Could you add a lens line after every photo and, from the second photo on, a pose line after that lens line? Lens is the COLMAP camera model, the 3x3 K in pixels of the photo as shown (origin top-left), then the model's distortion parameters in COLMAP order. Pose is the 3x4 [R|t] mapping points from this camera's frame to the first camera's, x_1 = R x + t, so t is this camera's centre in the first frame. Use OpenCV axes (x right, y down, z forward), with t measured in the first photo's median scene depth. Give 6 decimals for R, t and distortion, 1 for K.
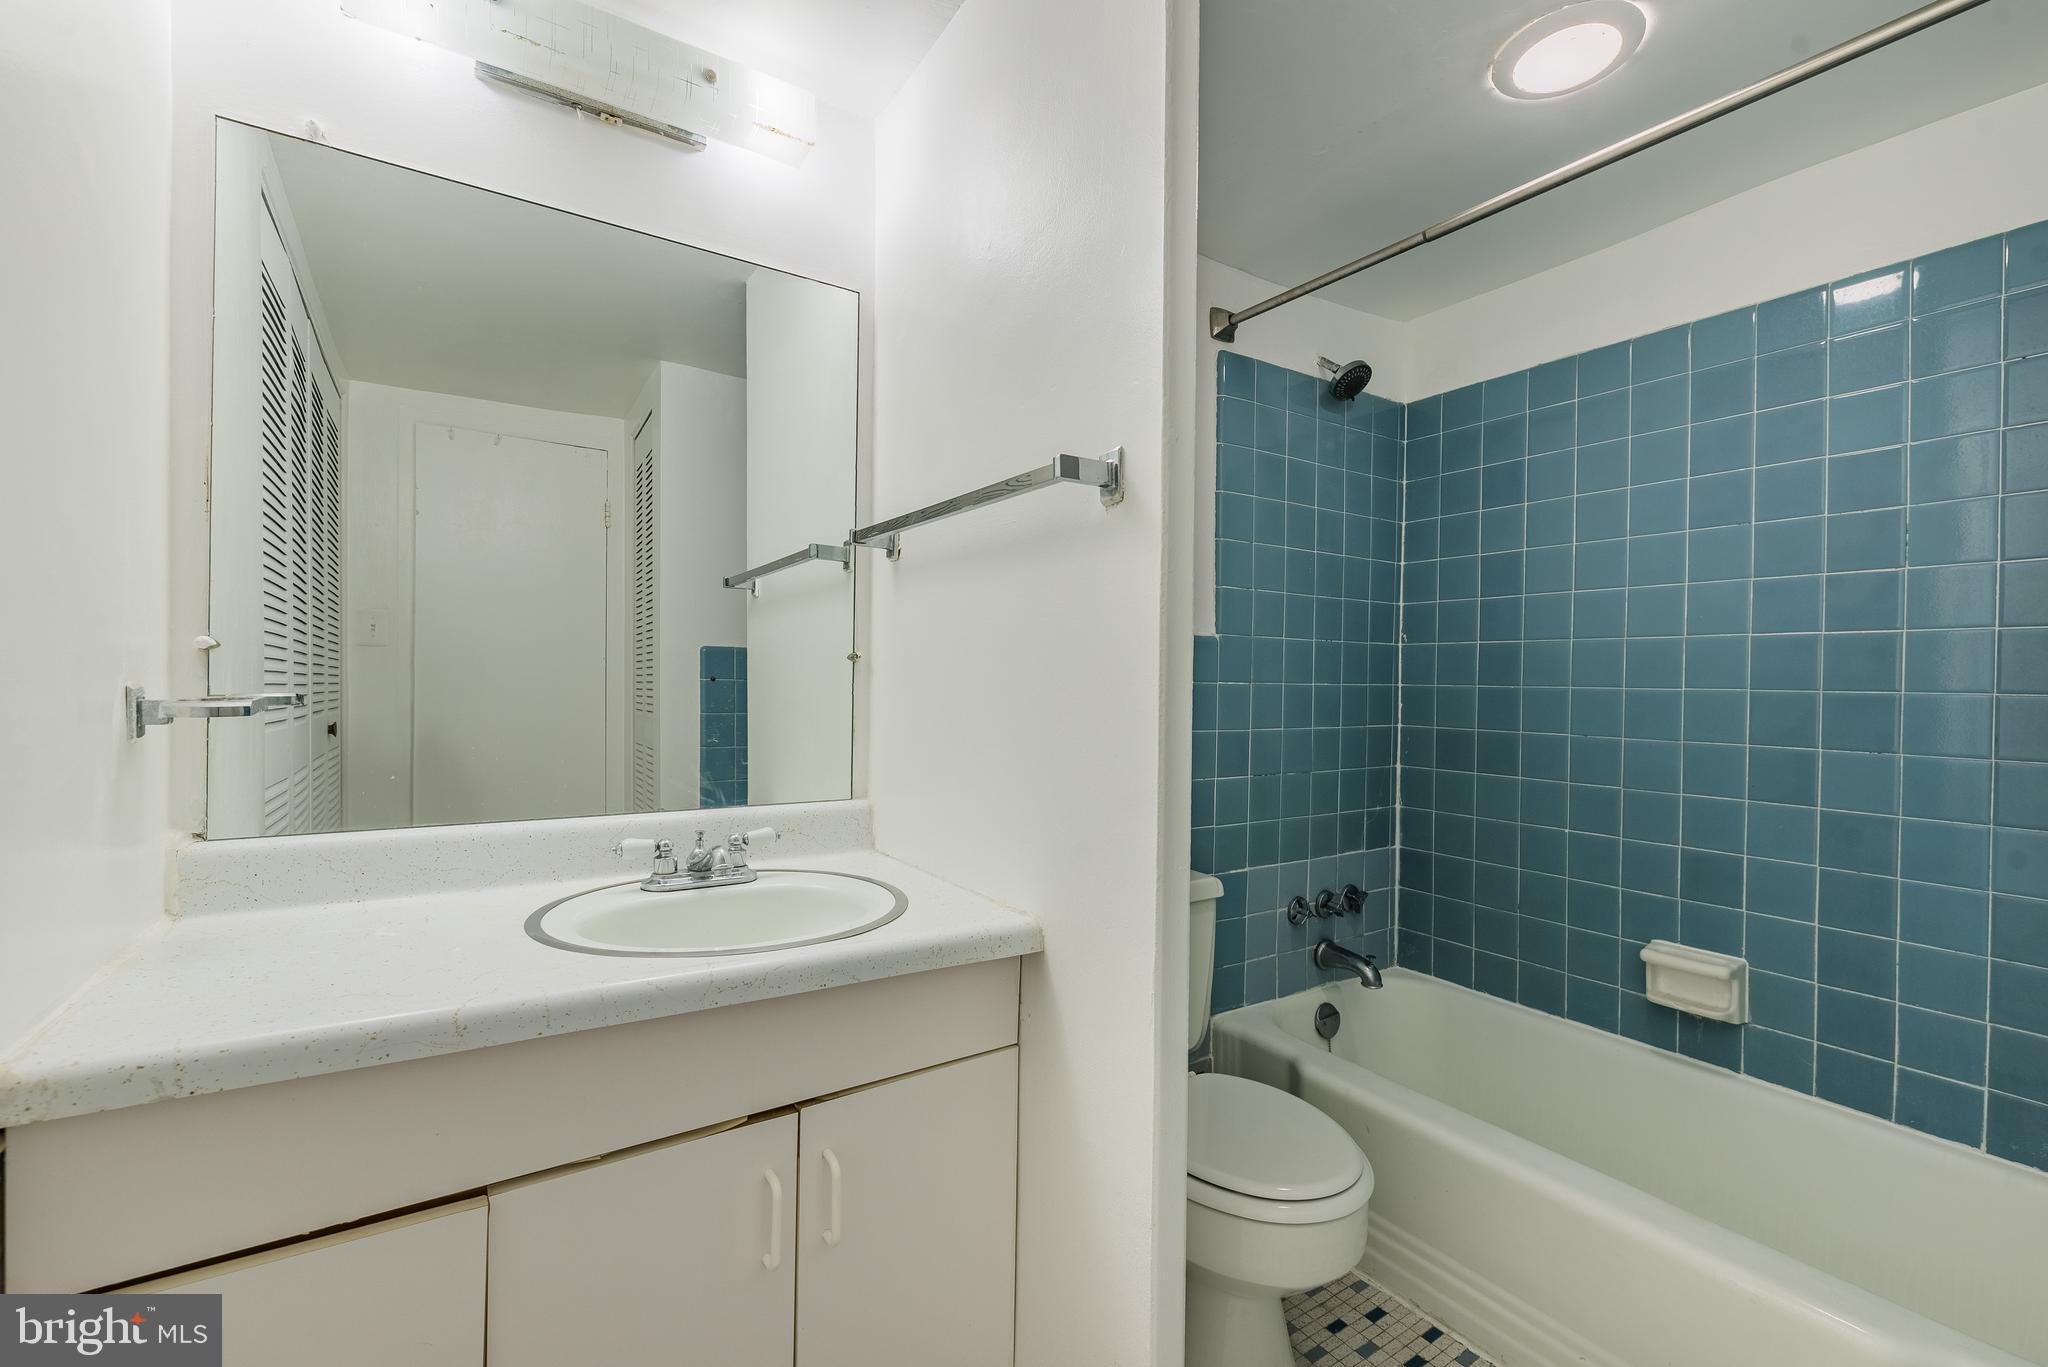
lens RADIAL K [[874.6, 0, 1014.5], [0, 874.6, 687.0], [0, 0, 1]] dist [0.001027, -0.000421]
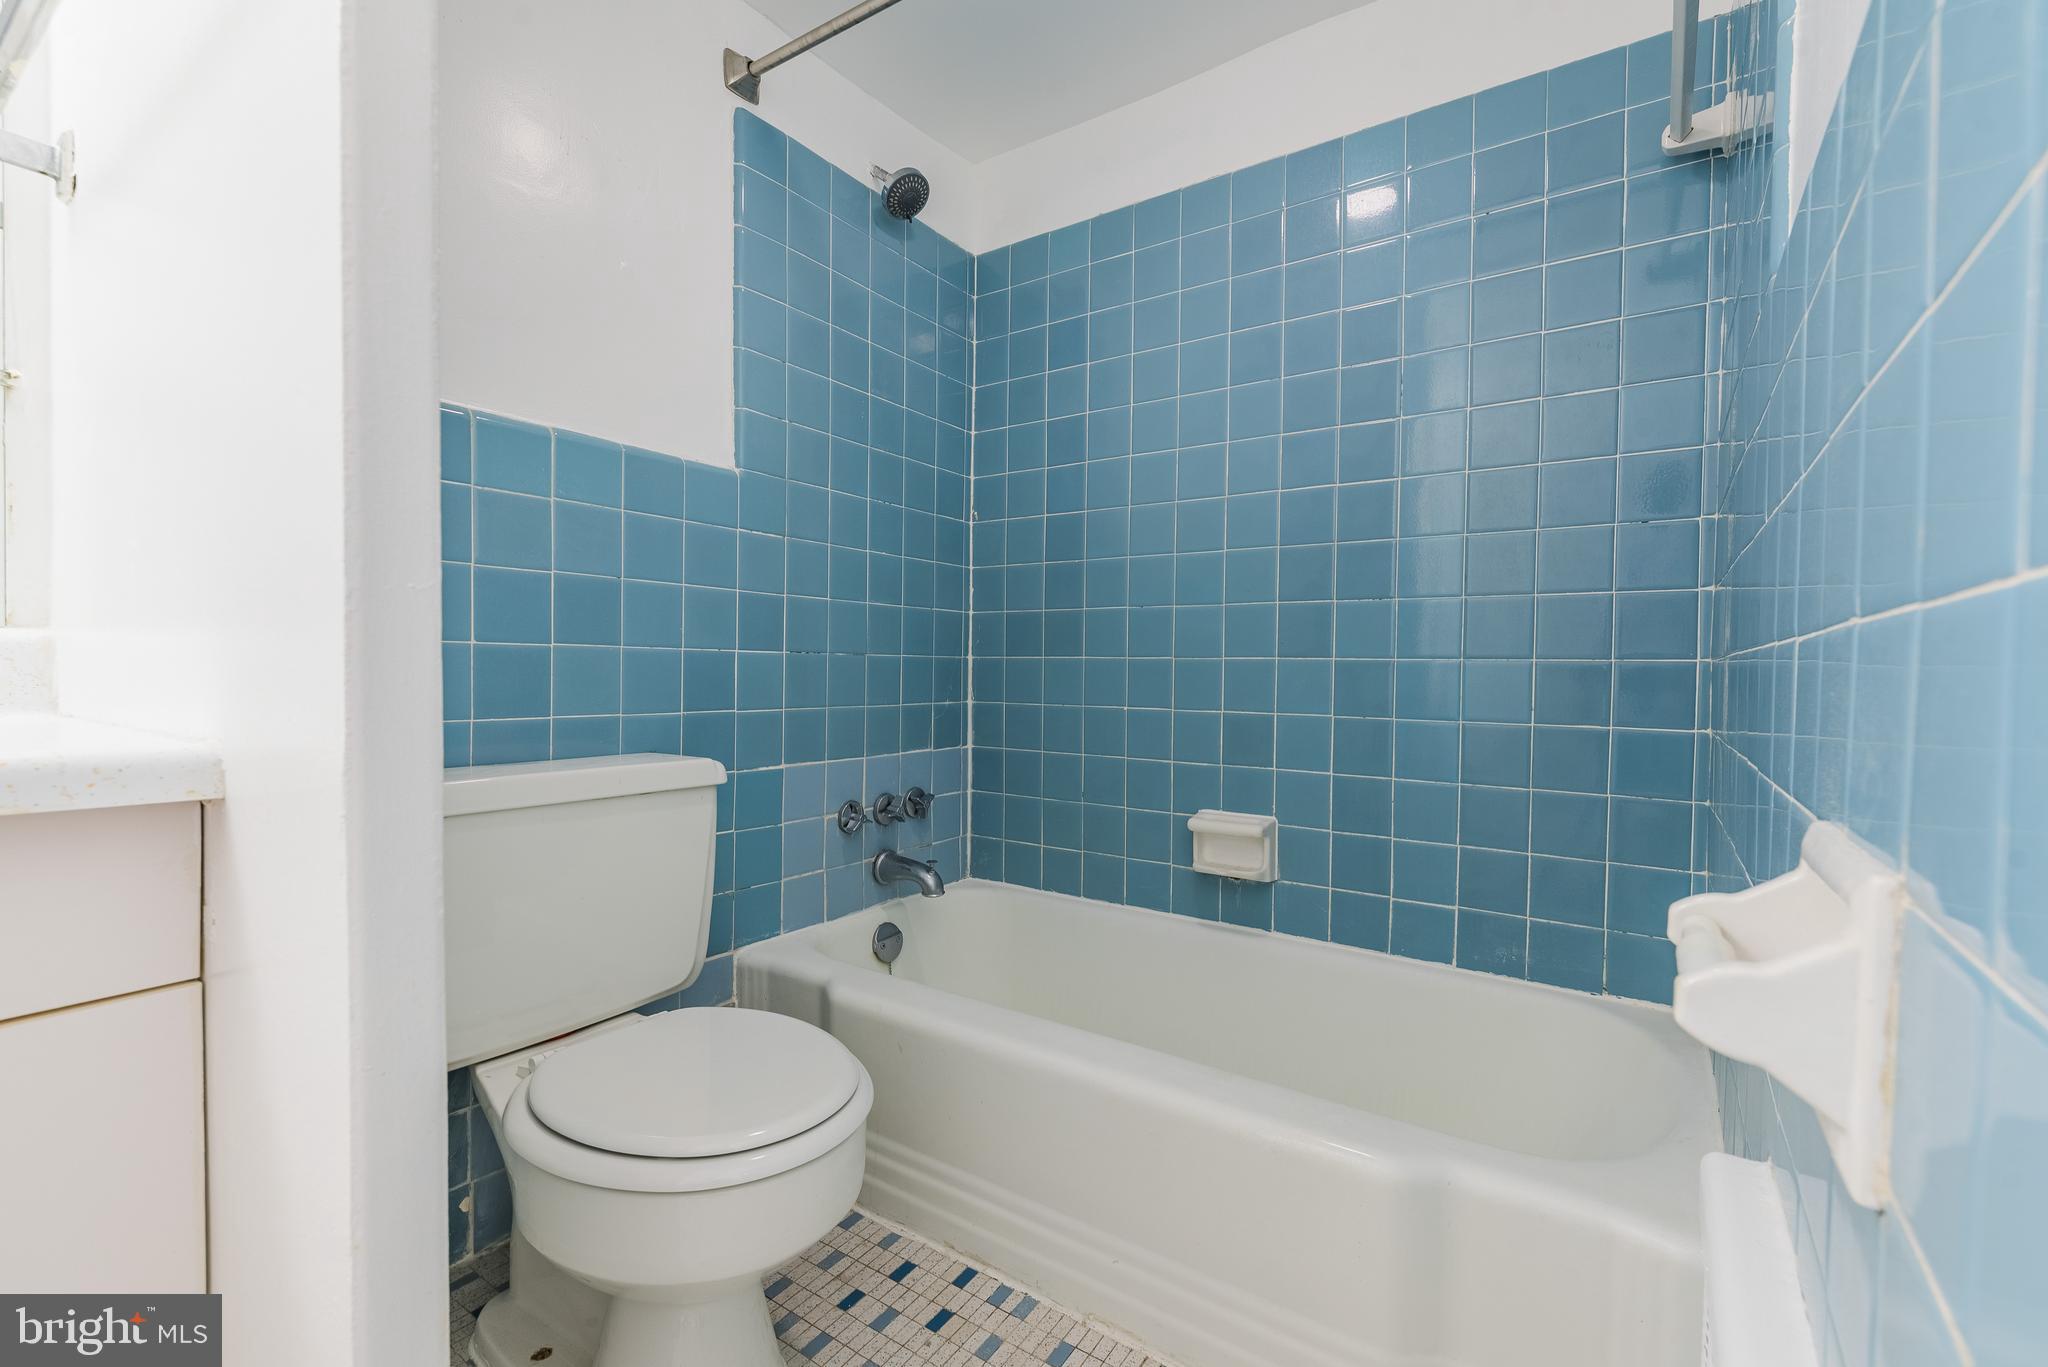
lens RADIAL K [[889.2, 0, 1013.1], [0, 889.2, 687.5], [0, 0, 1]] dist [-0.001005, -0.000184]
pose [[0.922095, -0.014058, 0.386709, 0.146294], [0.005607, 0.999720, 0.022972, 0.118789], [-0.386924, -0.019014, 0.921916, 0.158994]]
